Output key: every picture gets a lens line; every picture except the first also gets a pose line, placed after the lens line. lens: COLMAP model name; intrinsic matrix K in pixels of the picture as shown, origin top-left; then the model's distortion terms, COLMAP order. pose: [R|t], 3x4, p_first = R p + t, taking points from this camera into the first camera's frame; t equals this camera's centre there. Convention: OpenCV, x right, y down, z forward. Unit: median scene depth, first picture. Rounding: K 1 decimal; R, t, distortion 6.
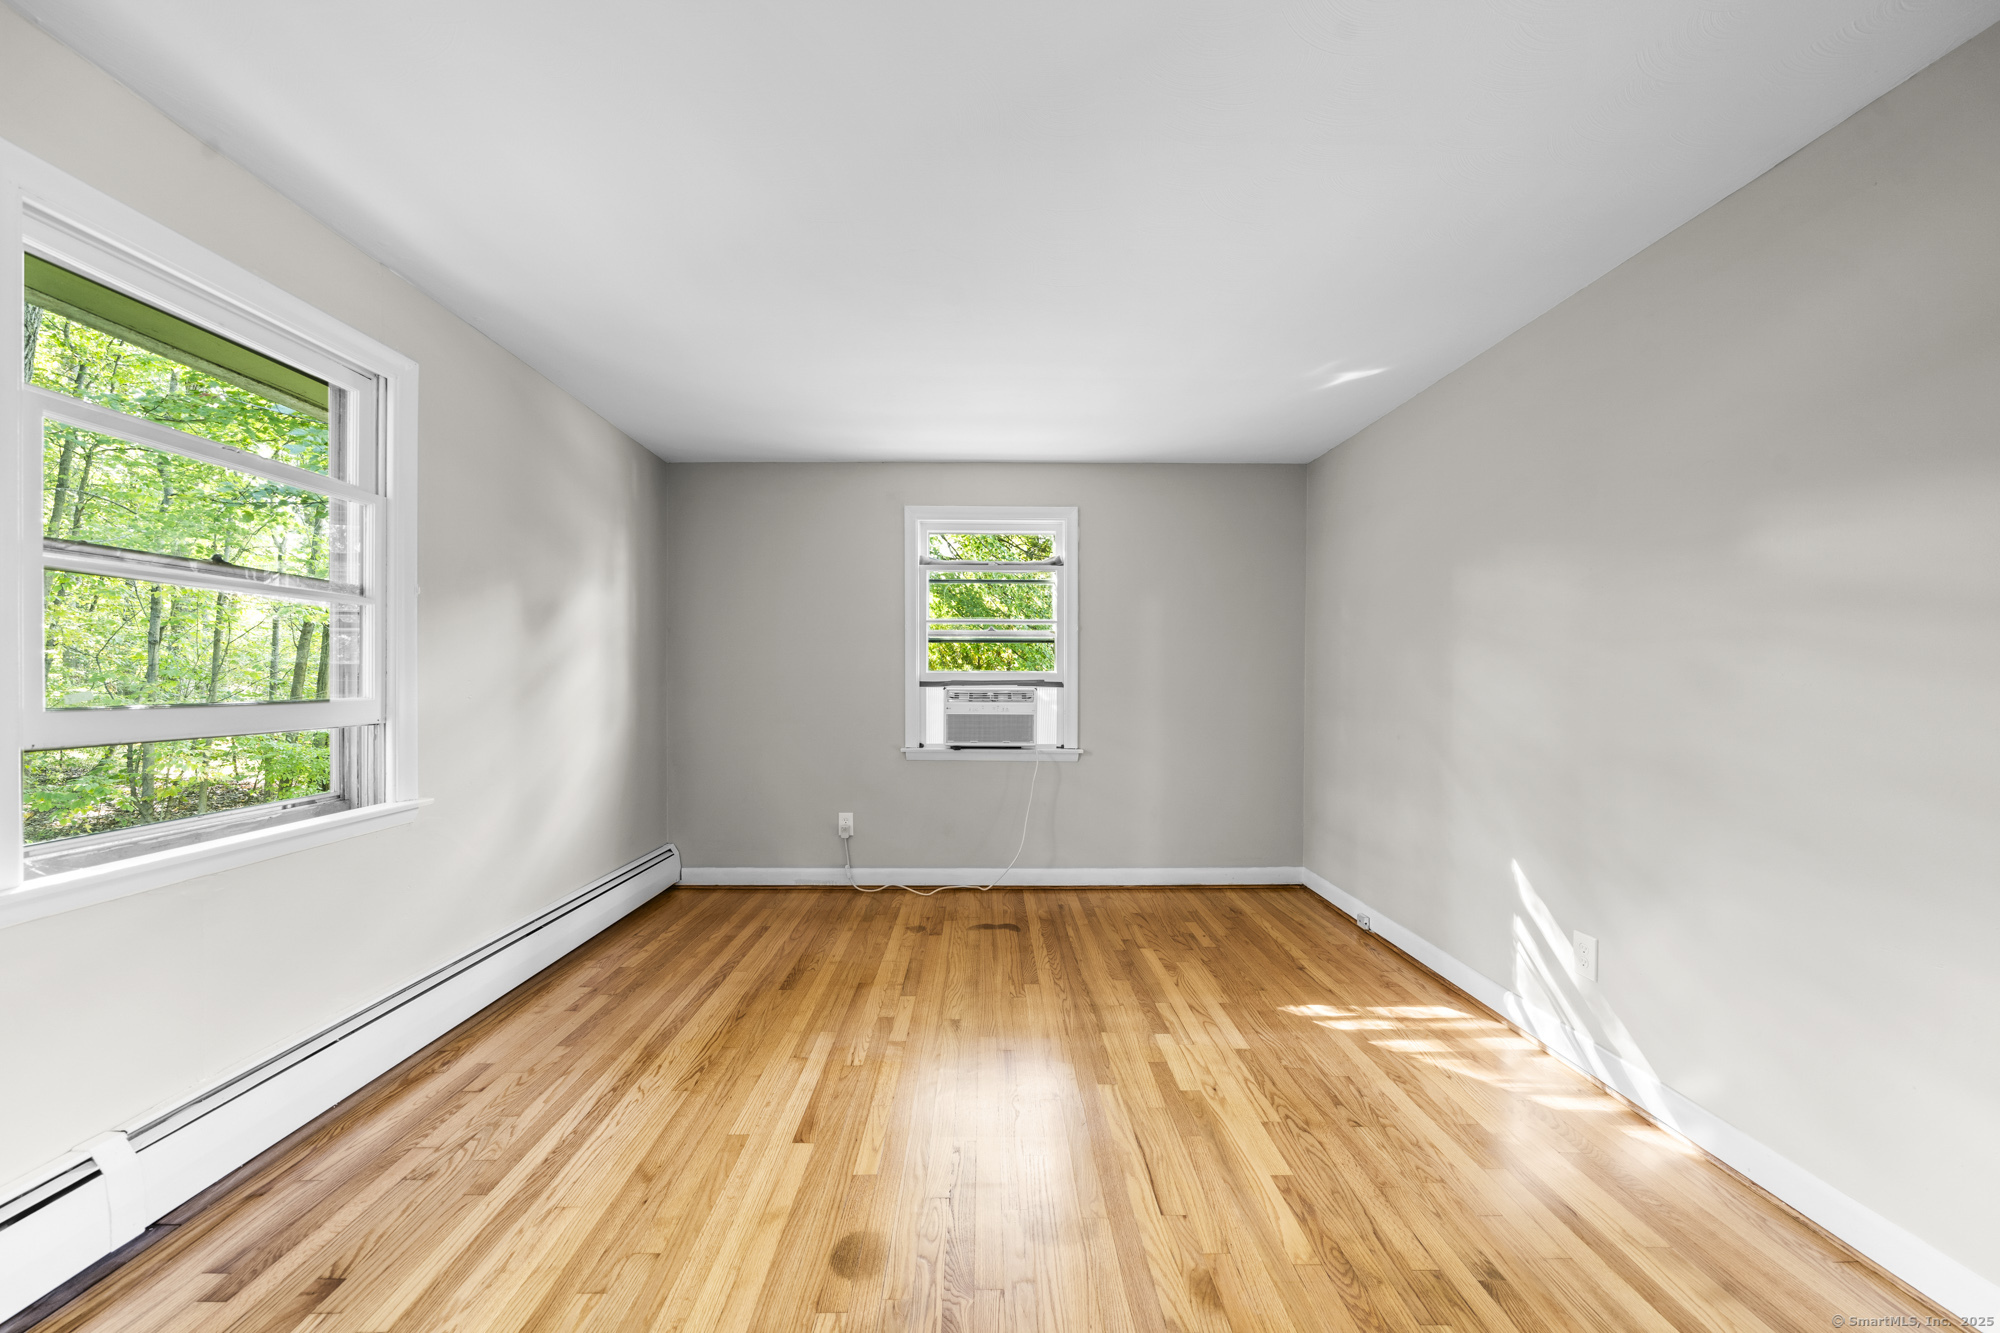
lens RADIAL K [[655.7, 0, 1000.0], [0, 655.7, 666.5], [0, 0, 1]] dist [-0.000147, -0.000022]
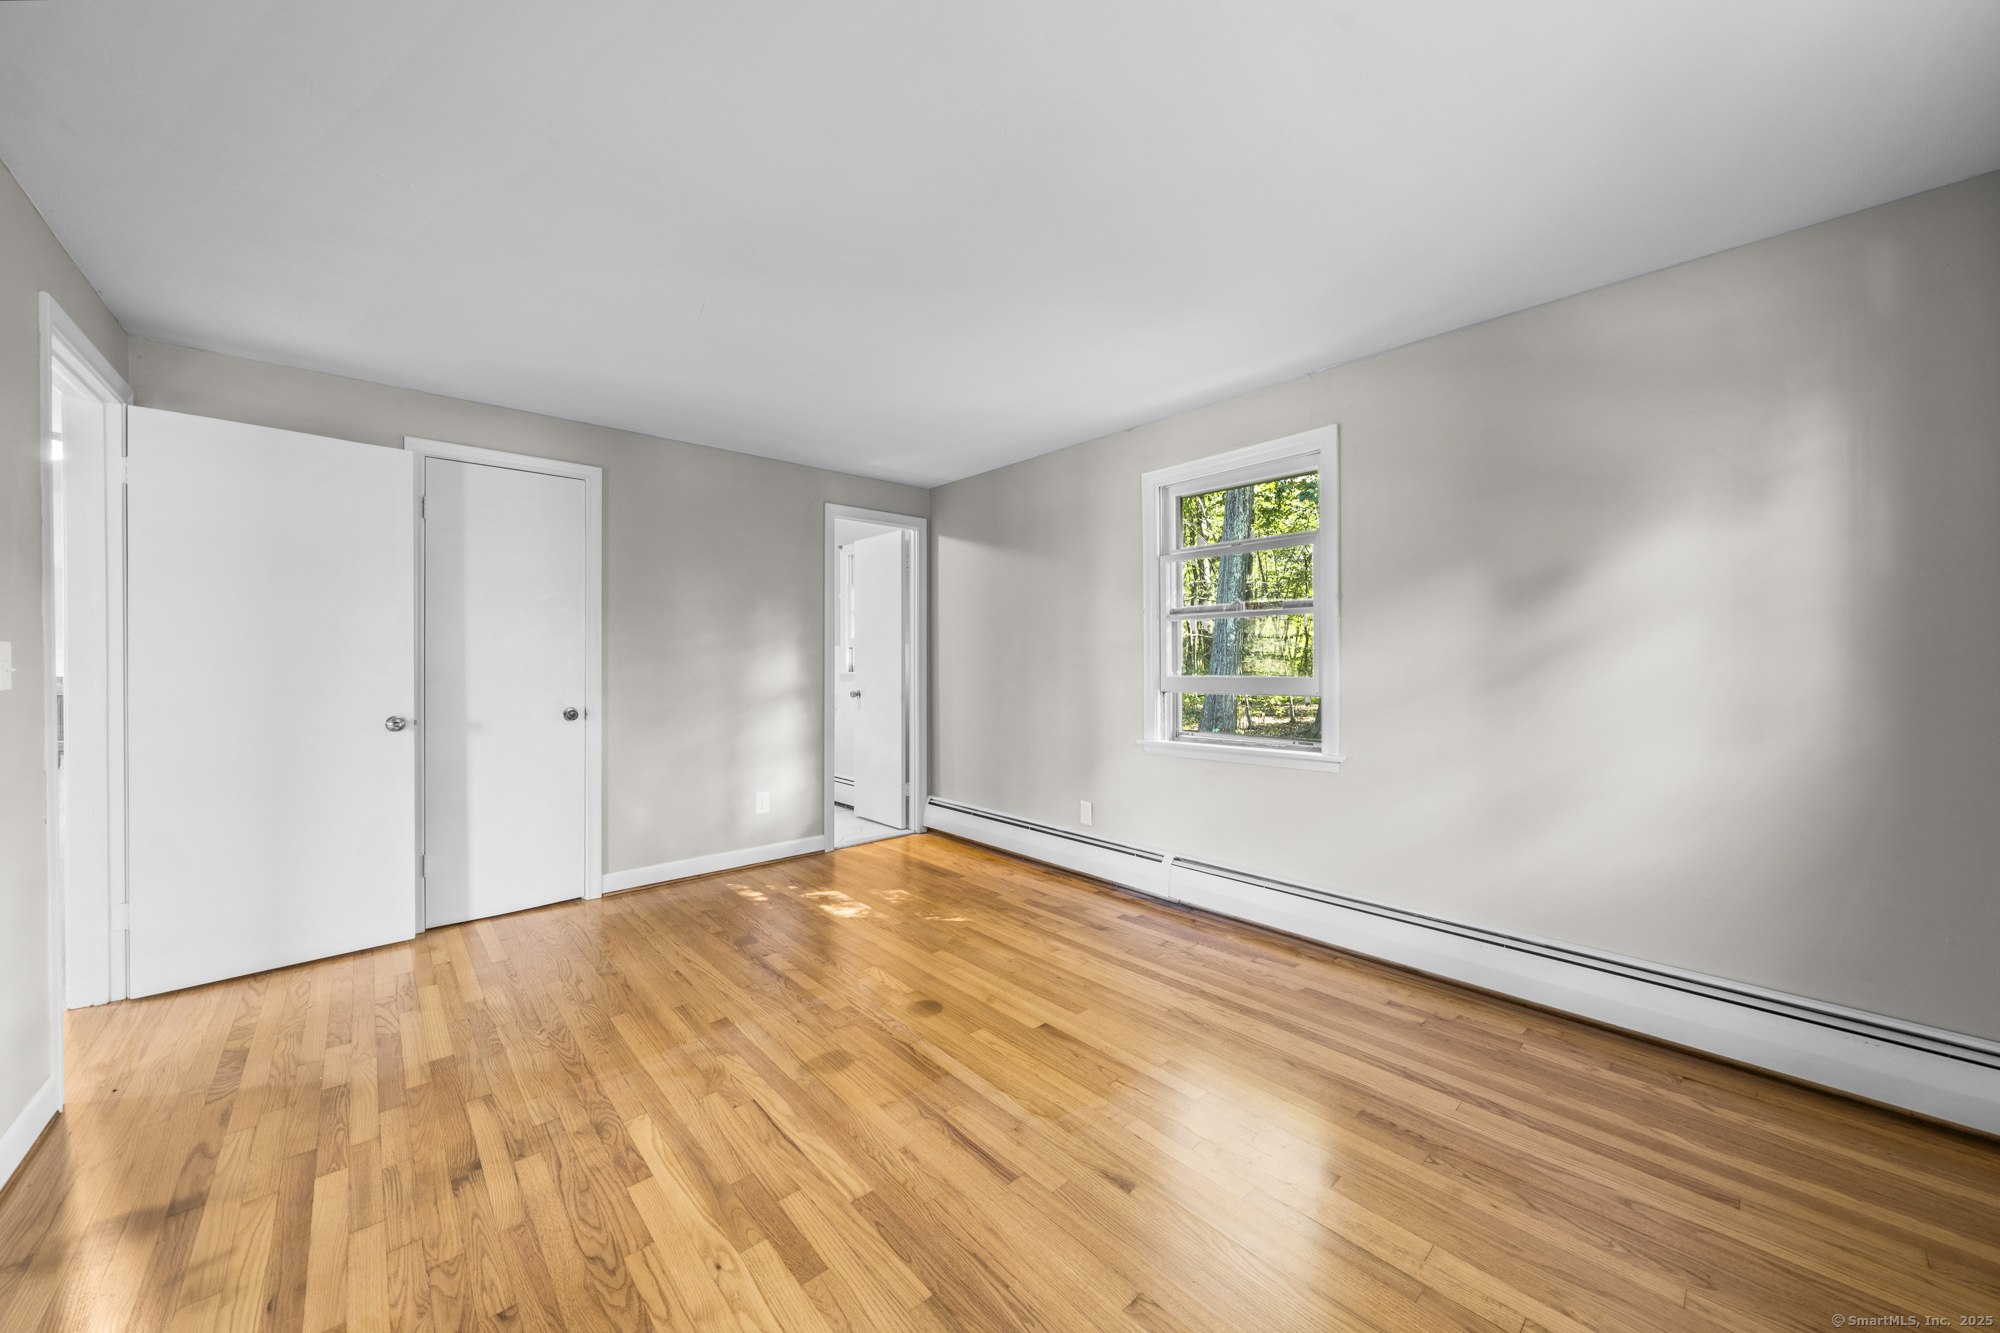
lens RADIAL K [[655.7, 0, 1000.0], [0, 655.7, 666.5], [0, 0, 1]] dist [-0.000147, -0.000022]
pose [[-0.720971, -0.000709, -0.692965, 0.604179], [0.012305, 0.999829, -0.013826, 0.031559], [0.692856, -0.018495, -0.720839, 1.748911]]
